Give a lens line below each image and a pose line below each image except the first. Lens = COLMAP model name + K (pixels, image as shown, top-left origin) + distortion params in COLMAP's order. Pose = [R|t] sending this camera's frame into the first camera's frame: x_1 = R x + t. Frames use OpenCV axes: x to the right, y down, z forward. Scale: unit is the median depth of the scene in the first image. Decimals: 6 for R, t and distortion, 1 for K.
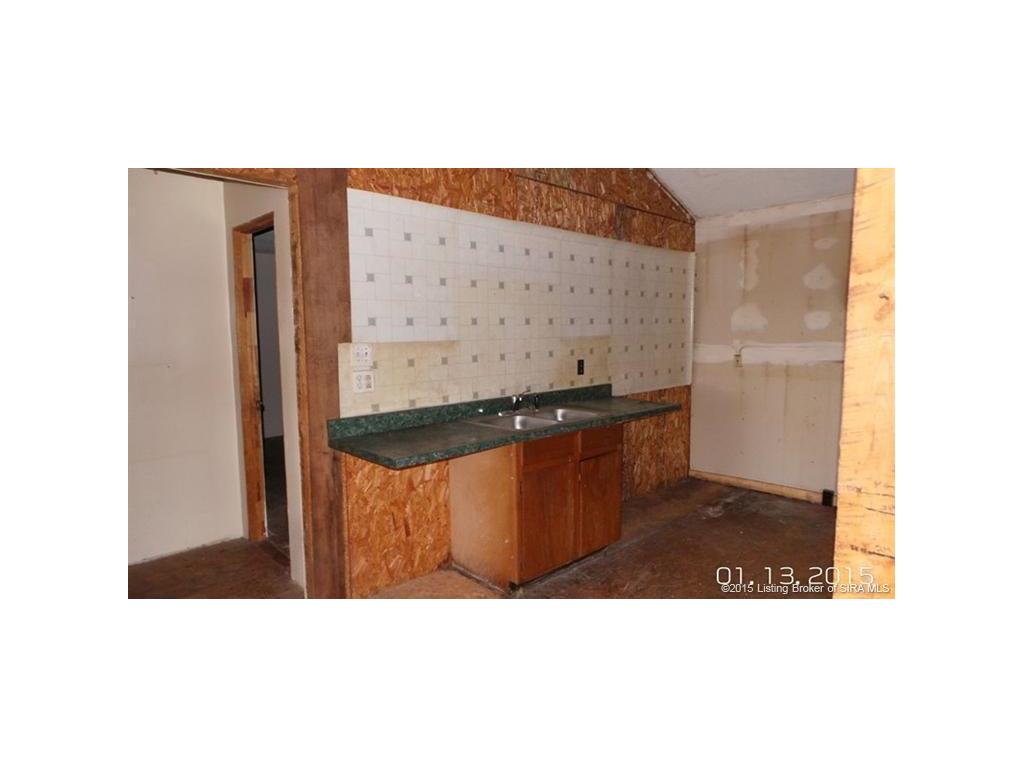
lens RADIAL K [[521.4, 0, 512.0], [0, 521.4, 384.0], [0, 0, 1]] dist [-0.004084, -0.000327]
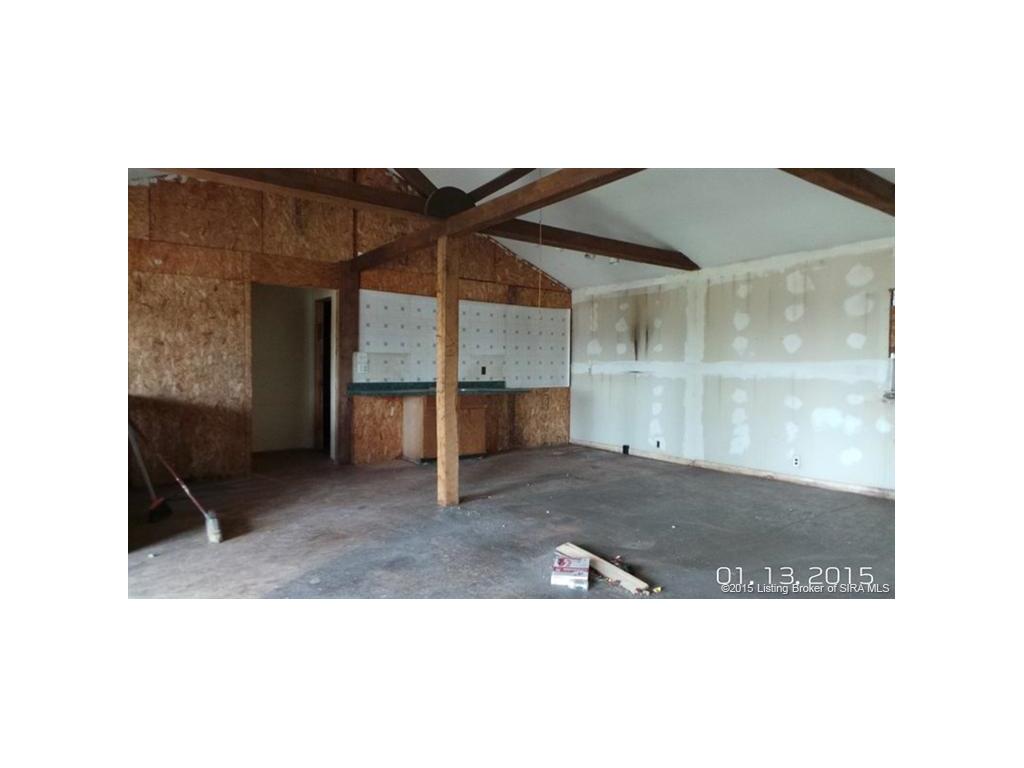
lens RADIAL K [[521.4, 0, 512.0], [0, 521.4, 384.0], [0, 0, 1]] dist [-0.004084, -0.000327]
pose [[0.991832, 0.027235, -0.124608, 0.461810], [-0.034960, 0.997572, -0.060232, 0.124648], [0.122665, 0.064096, 0.990376, -0.850736]]
